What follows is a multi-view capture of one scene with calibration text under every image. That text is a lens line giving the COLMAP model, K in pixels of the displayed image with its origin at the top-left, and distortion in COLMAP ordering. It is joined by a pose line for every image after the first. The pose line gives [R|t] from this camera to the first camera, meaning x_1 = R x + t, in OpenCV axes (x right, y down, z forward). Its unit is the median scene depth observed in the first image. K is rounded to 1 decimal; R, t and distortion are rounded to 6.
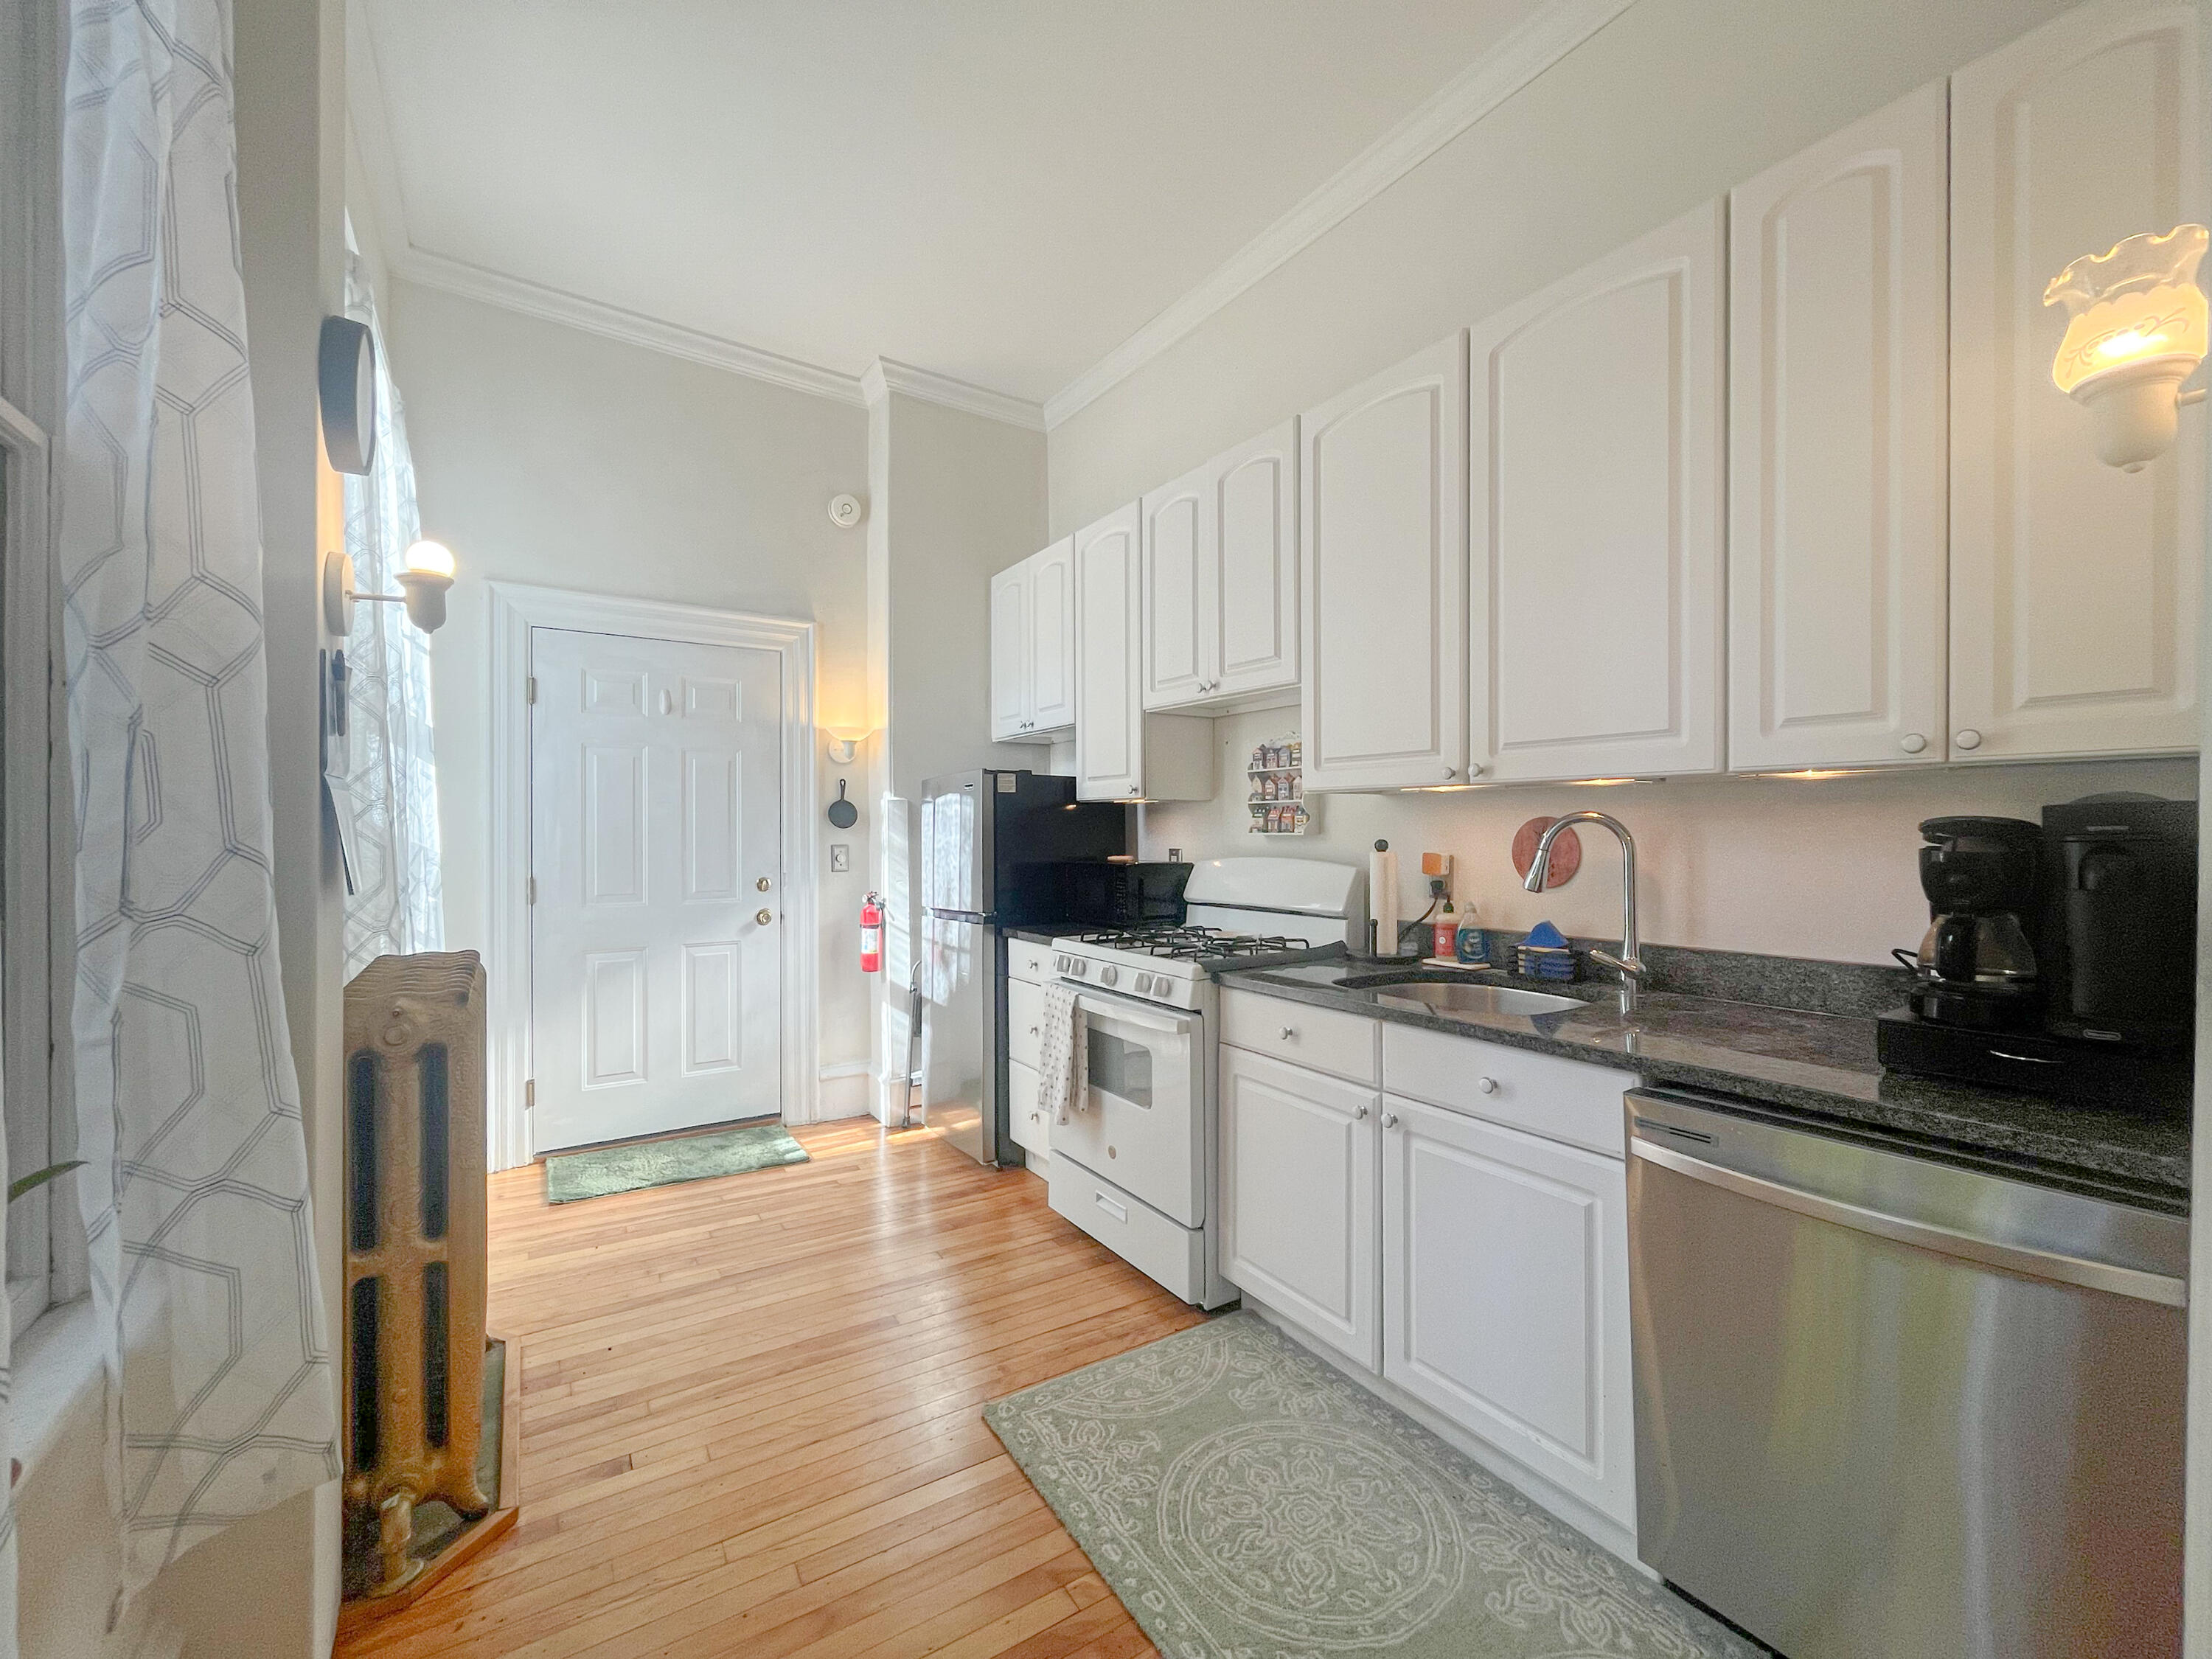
lens RADIAL K [[902.5, 0, 1109.4], [0, 902.5, 832.6], [0, 0, 1]] dist [-0.003051, 0.000050]
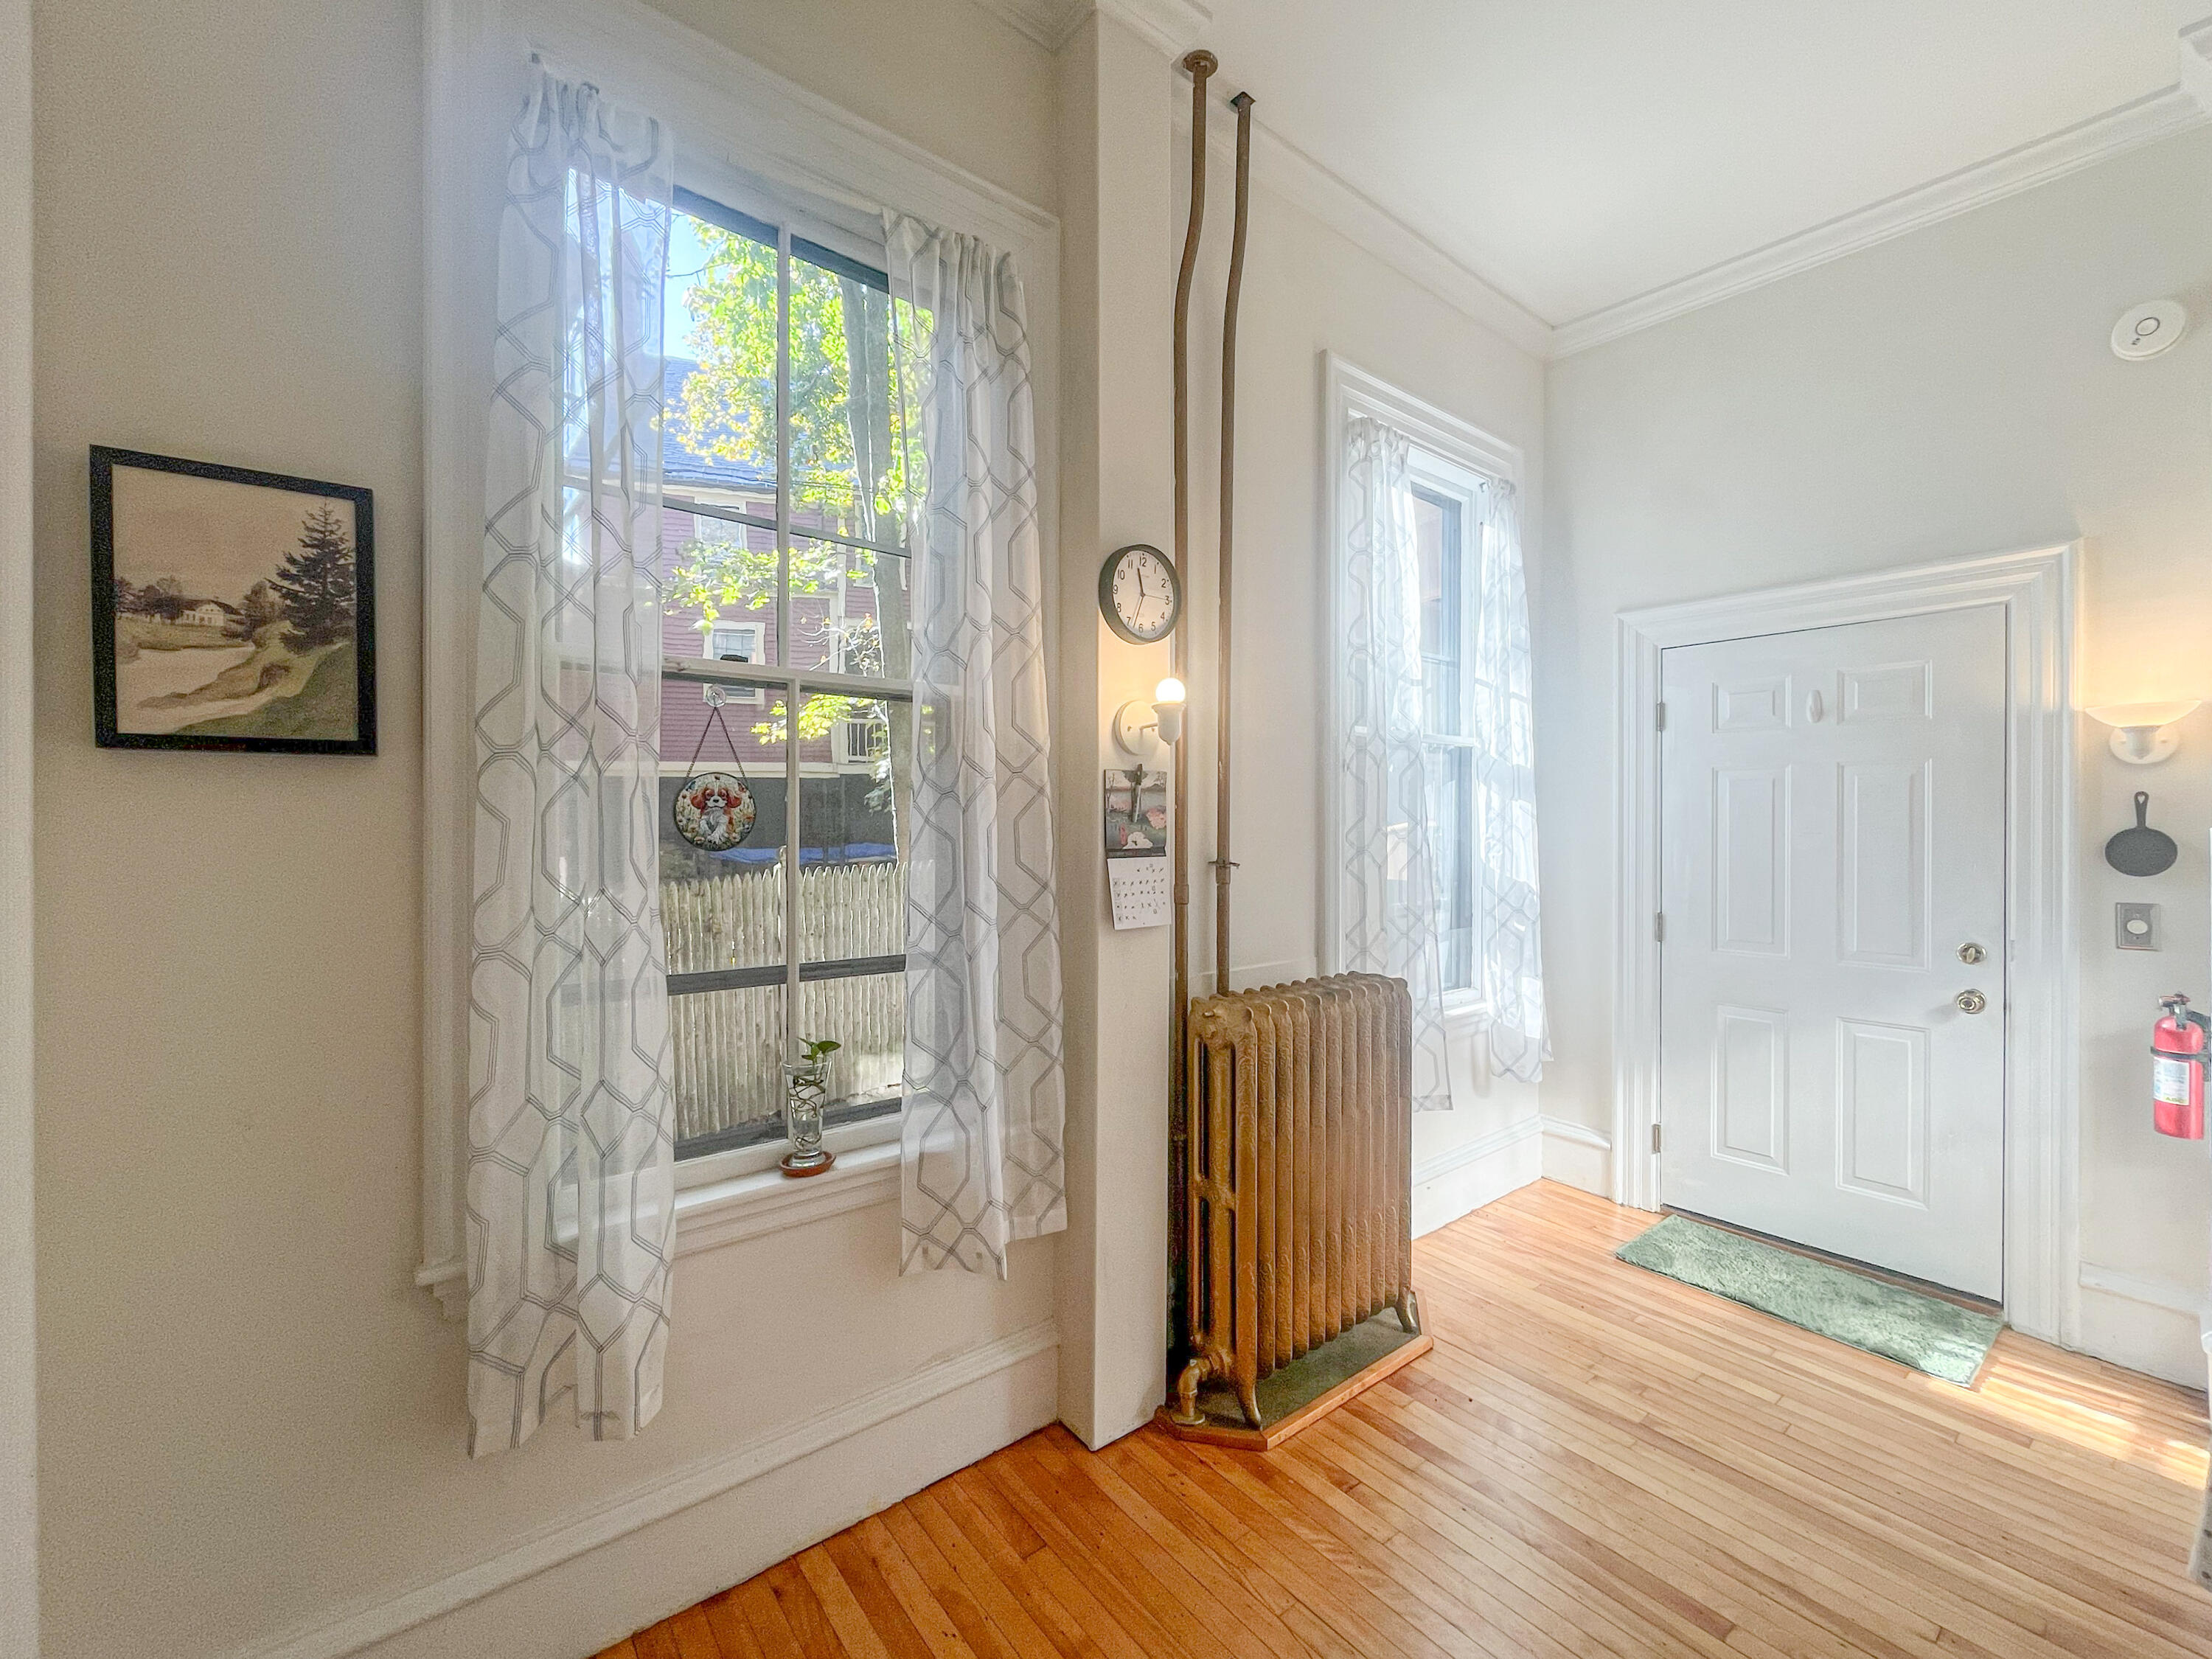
lens RADIAL K [[927.5, 0, 1106.0], [0, 927.5, 829.5], [0, 0, 1]] dist [0.001010, -0.000214]
pose [[0.104550, 0.006722, -0.994497, 0.335027], [-0.005434, 0.999966, 0.006188, -0.050473], [0.994505, 0.004757, 0.104583, 0.387256]]
